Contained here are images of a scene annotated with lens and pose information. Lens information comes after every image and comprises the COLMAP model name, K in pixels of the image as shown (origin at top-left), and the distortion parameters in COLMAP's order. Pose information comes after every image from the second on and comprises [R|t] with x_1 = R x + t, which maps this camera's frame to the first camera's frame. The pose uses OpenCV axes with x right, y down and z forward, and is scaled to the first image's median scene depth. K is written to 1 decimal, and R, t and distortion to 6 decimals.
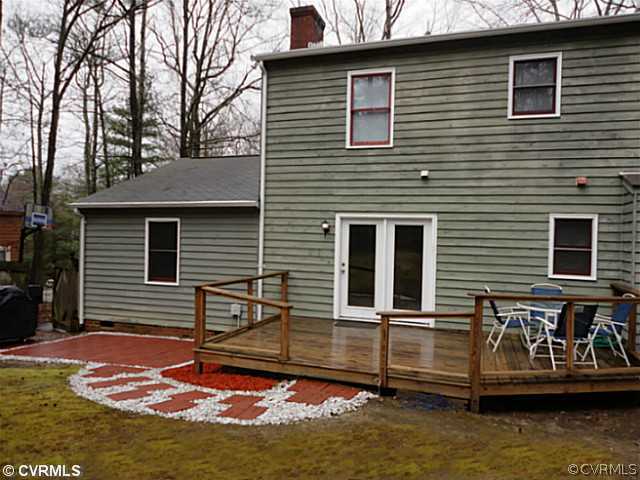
lens RADIAL K [[465.9, 0, 317.0], [0, 465.9, 237.9], [0, 0, 1]] dist [-0.008178, 0.000073]
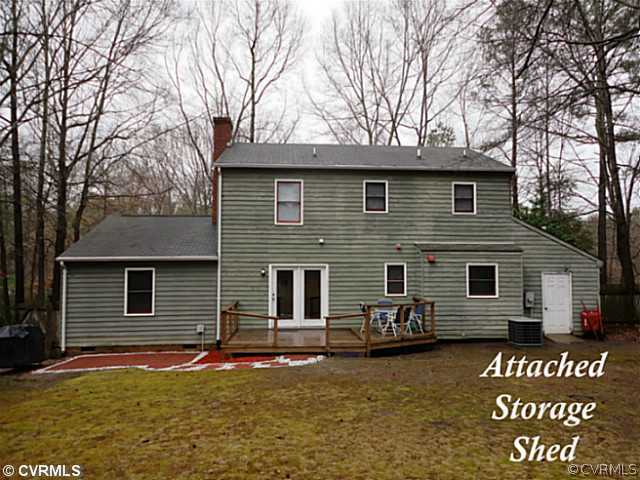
lens RADIAL K [[465.9, 0, 322.1], [0, 465.9, 240.0], [0, 0, 1]] dist [-0.008178, 0.000073]
pose [[0.917696, -0.005859, 0.397241, -0.454003], [0.024522, 0.998820, -0.041919, -0.064393], [-0.396527, 0.048210, 0.916756, -0.605855]]
